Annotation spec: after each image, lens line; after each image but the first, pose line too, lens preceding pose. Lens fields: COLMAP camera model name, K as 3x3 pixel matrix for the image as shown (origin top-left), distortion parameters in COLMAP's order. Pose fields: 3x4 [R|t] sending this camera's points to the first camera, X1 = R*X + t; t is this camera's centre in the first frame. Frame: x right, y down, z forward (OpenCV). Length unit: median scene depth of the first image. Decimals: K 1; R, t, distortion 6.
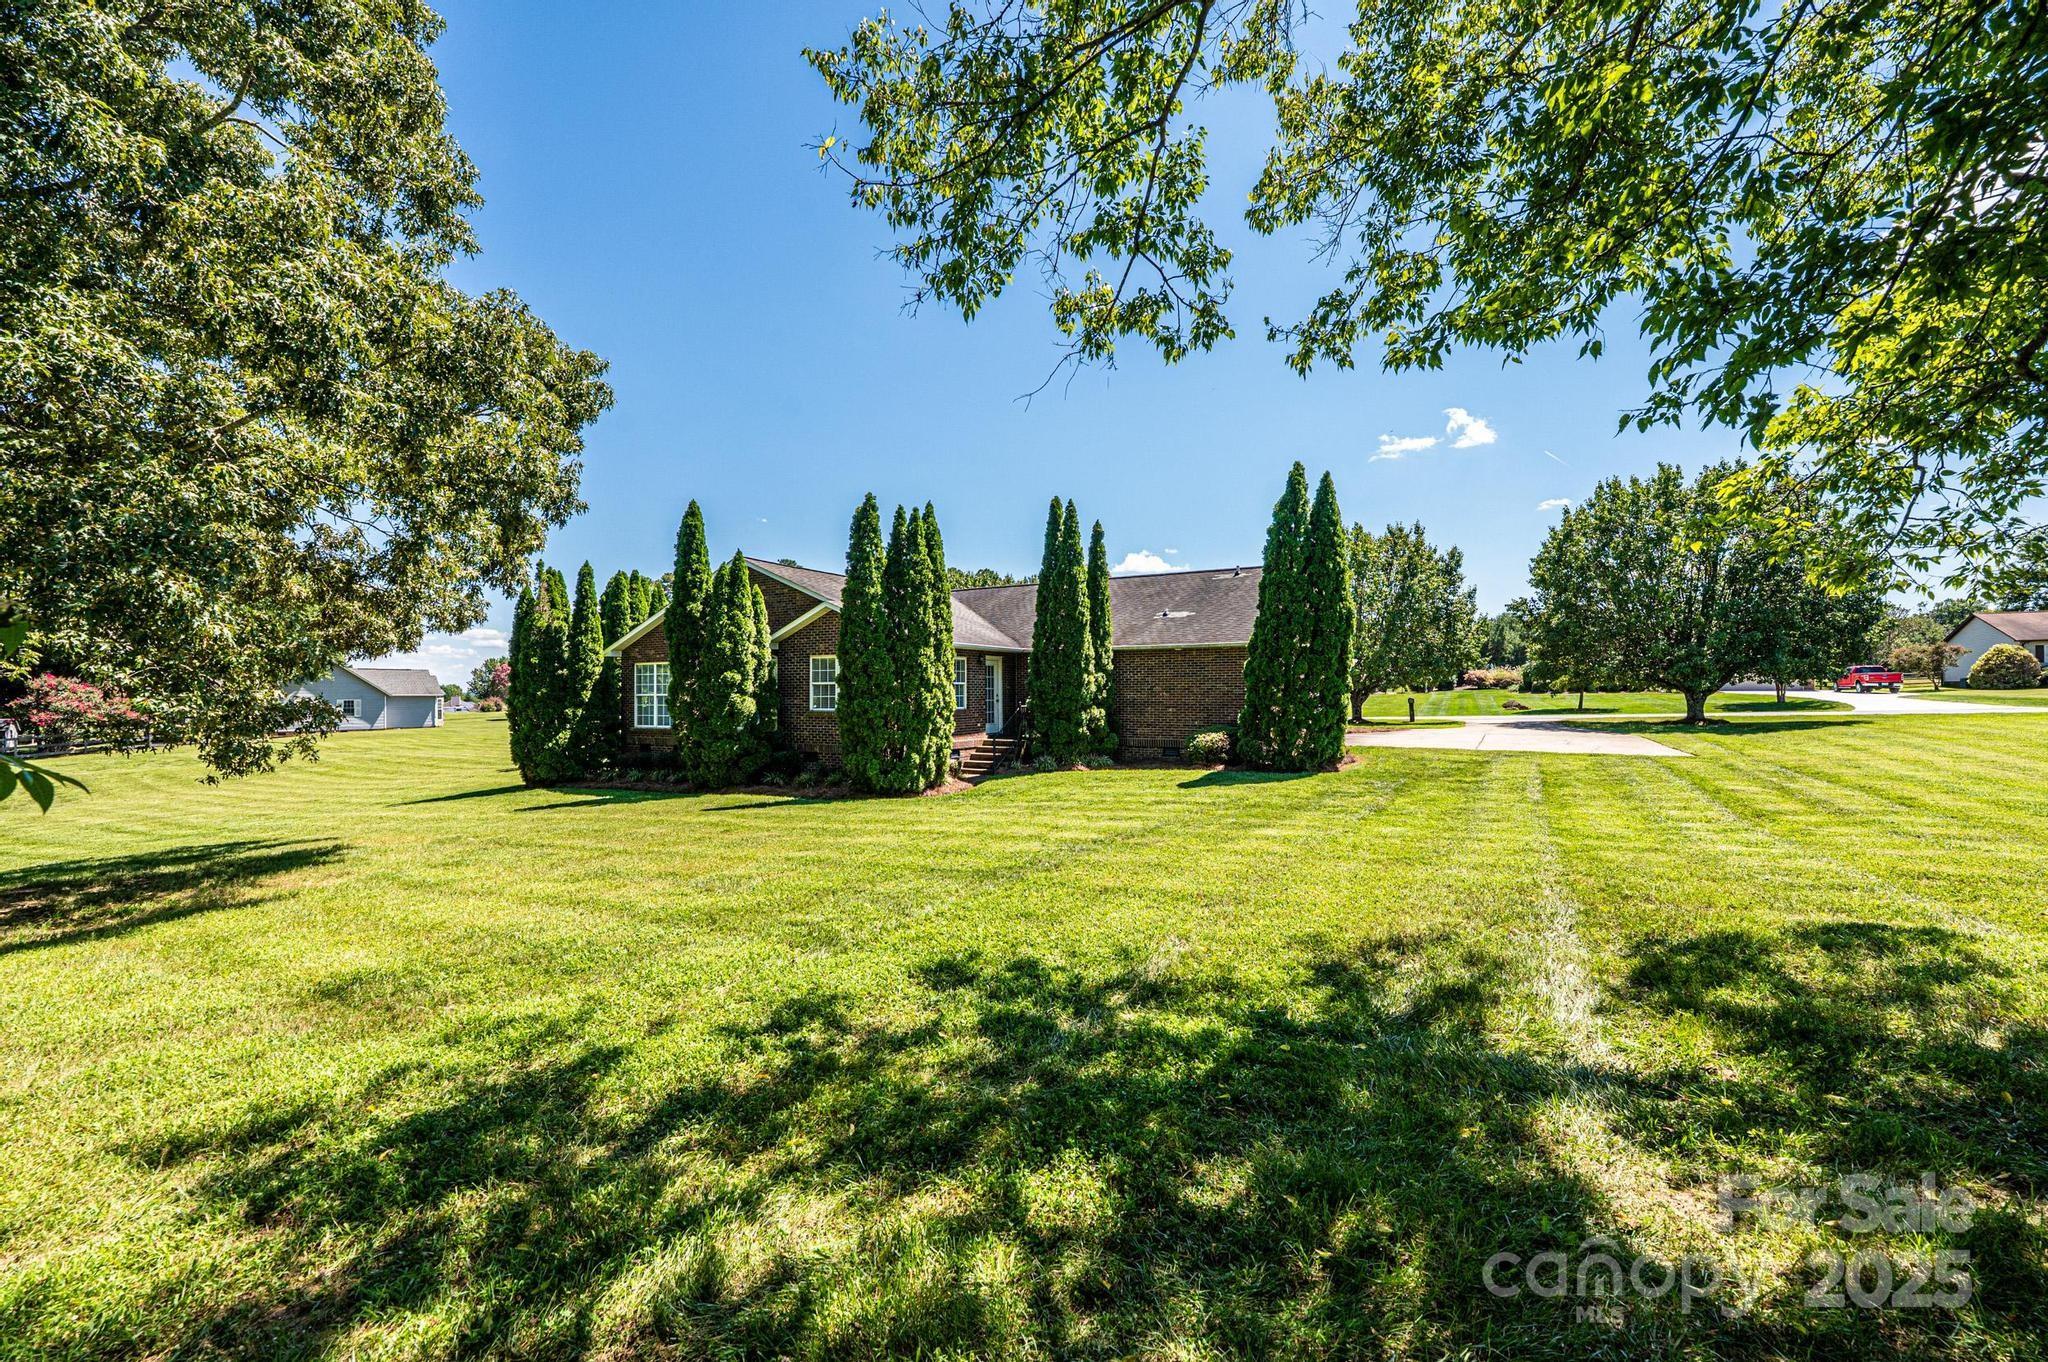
lens RADIAL K [[814.9, 0, 1029.5], [0, 814.9, 686.7], [0, 0, 1]] dist [0.001201, -0.000405]
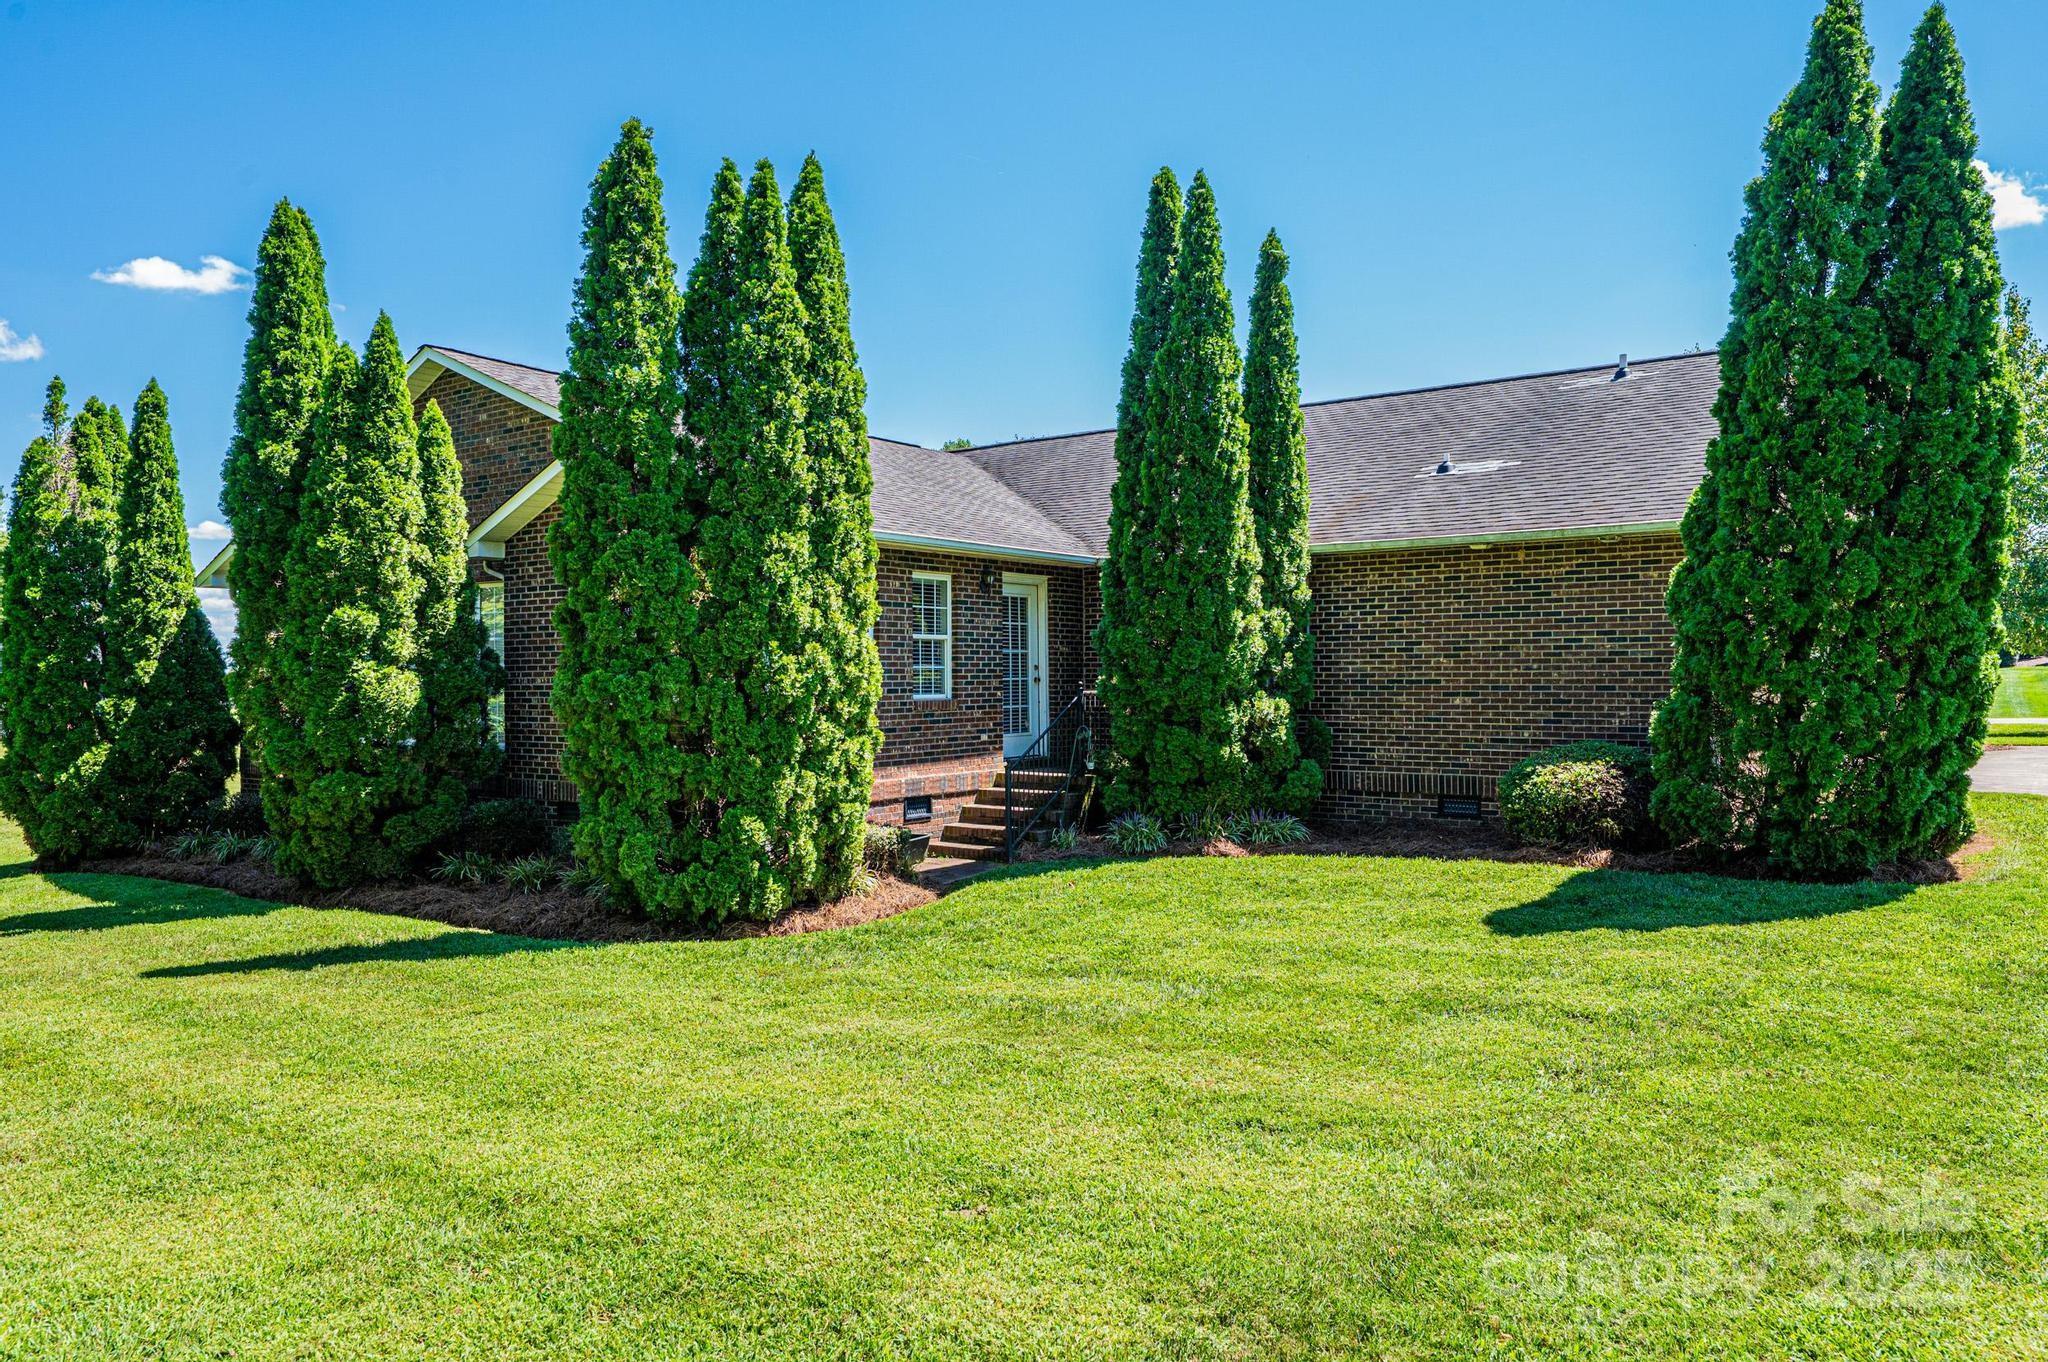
lens RADIAL K [[1384.1, 0, 1017.9], [0, 1384.1, 683.4], [0, 0, 1]] dist [-0.003952, -0.003355]
pose [[0.992057, -0.001313, -0.125782, 0.051352], [0.002948, 0.999914, 0.012808, 0.011833], [0.125755, -0.013077, 0.991975, 0.347695]]
